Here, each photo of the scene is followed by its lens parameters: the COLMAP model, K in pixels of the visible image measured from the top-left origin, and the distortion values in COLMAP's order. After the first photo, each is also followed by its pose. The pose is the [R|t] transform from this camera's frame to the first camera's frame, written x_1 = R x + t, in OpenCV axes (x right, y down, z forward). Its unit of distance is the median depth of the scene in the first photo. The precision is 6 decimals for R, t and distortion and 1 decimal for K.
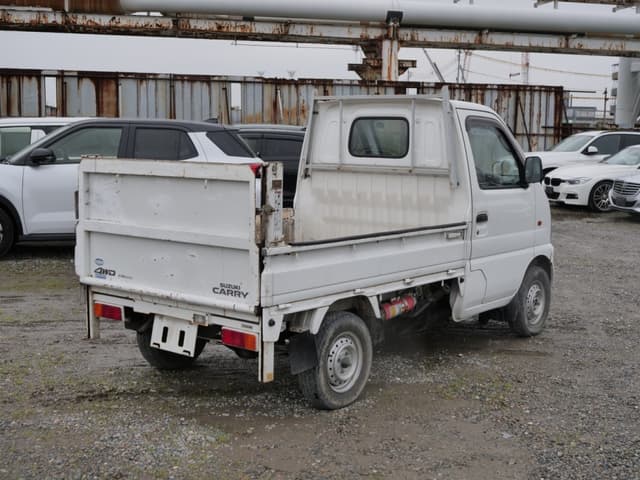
lens RADIAL K [[884.5, 0, 320.0], [0, 884.5, 240.0], [0, 0, 1]] dist [0.002454, 0.021768]
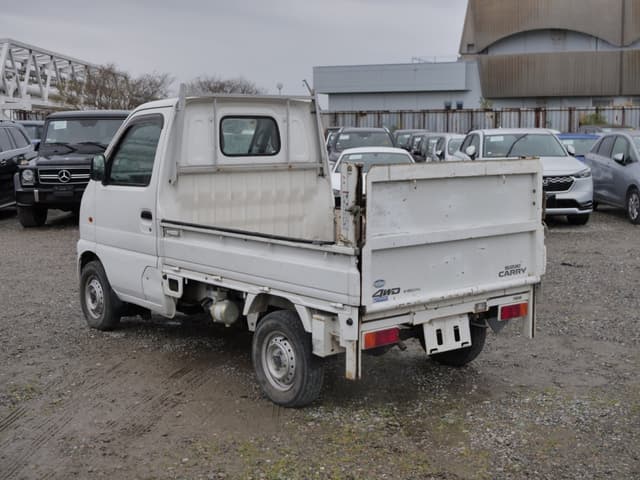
lens RADIAL K [[884.5, 0, 320.0], [0, 884.5, 240.0], [0, 0, 1]] dist [0.002454, 0.021768]
pose [[0.222313, -0.134438, 0.965662, -1.035915], [0.123684, 0.986334, 0.108842, -0.113148], [-0.967098, 0.095240, 0.235902, 0.796379]]
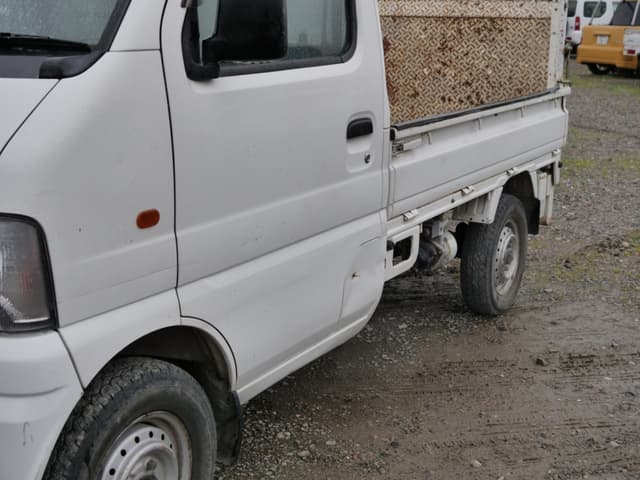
lens RADIAL K [[920.8, 0, 320.5], [0, 920.8, 247.2], [0, 0, 1]] dist [0.002747, 0.011056]
pose [[-0.989016, 0.008820, -0.147545, 0.081574], [-0.044541, 0.934031, 0.354404, -0.163951], [0.140937, 0.357083, -0.923379, 1.735980]]
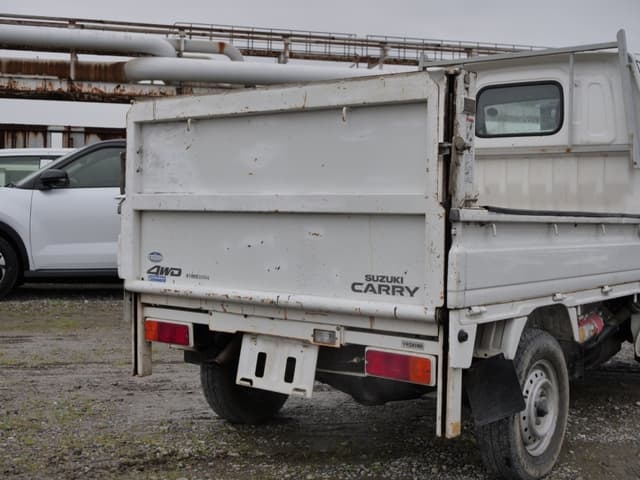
lens RADIAL K [[843.5, 0, 320.0], [0, 843.5, 240.0], [0, 0, 1]] dist [0.005146, 0.008846]
pose [[0.999882, 0.000336, 0.015344, -0.127498], [0.000950, 0.996491, -0.083691, 0.061161], [-0.015319, 0.083696, 0.996374, 0.343469]]
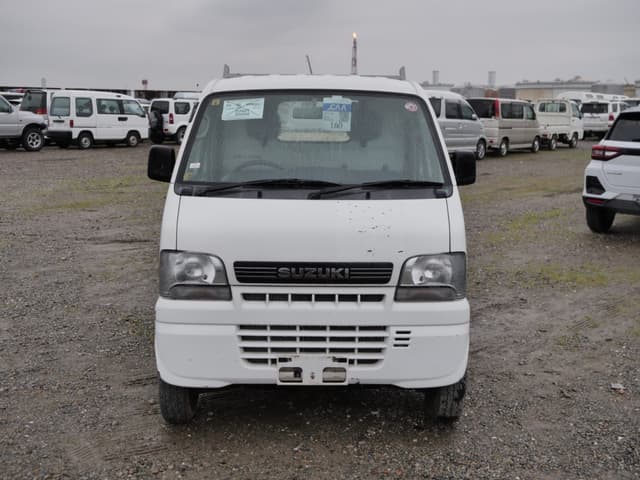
lens RADIAL K [[757.0, 0, 320.0], [0, 757.0, 240.0], [0, 0, 1]] dist [0.012381, 0.008868]
pose [[-0.774798, 0.085084, -0.626457, 0.629623], [-0.096731, 0.963281, 0.250466, -0.220603], [0.624765, 0.254659, -0.738118, 1.828332]]
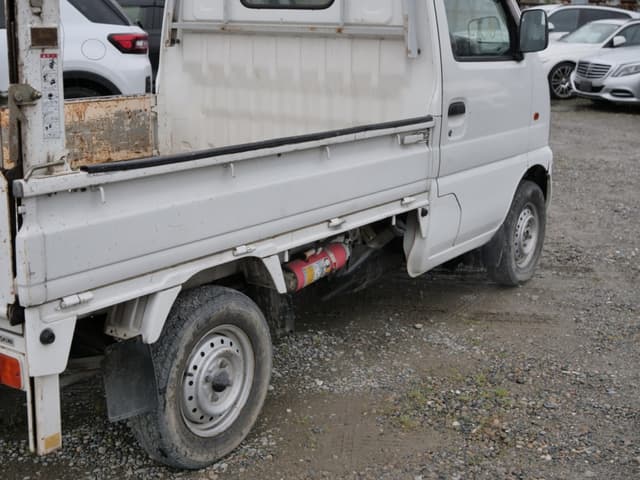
lens RADIAL K [[911.0, 0, 320.0], [0, 911.0, 240.0], [0, 0, 1]] dist [0.001542, 0.026425]
pose [[0.996829, -0.014552, 0.078233, 0.042495], [0.004981, 0.992620, 0.121164, -0.012828], [-0.079419, -0.120390, 0.989545, 0.410549]]
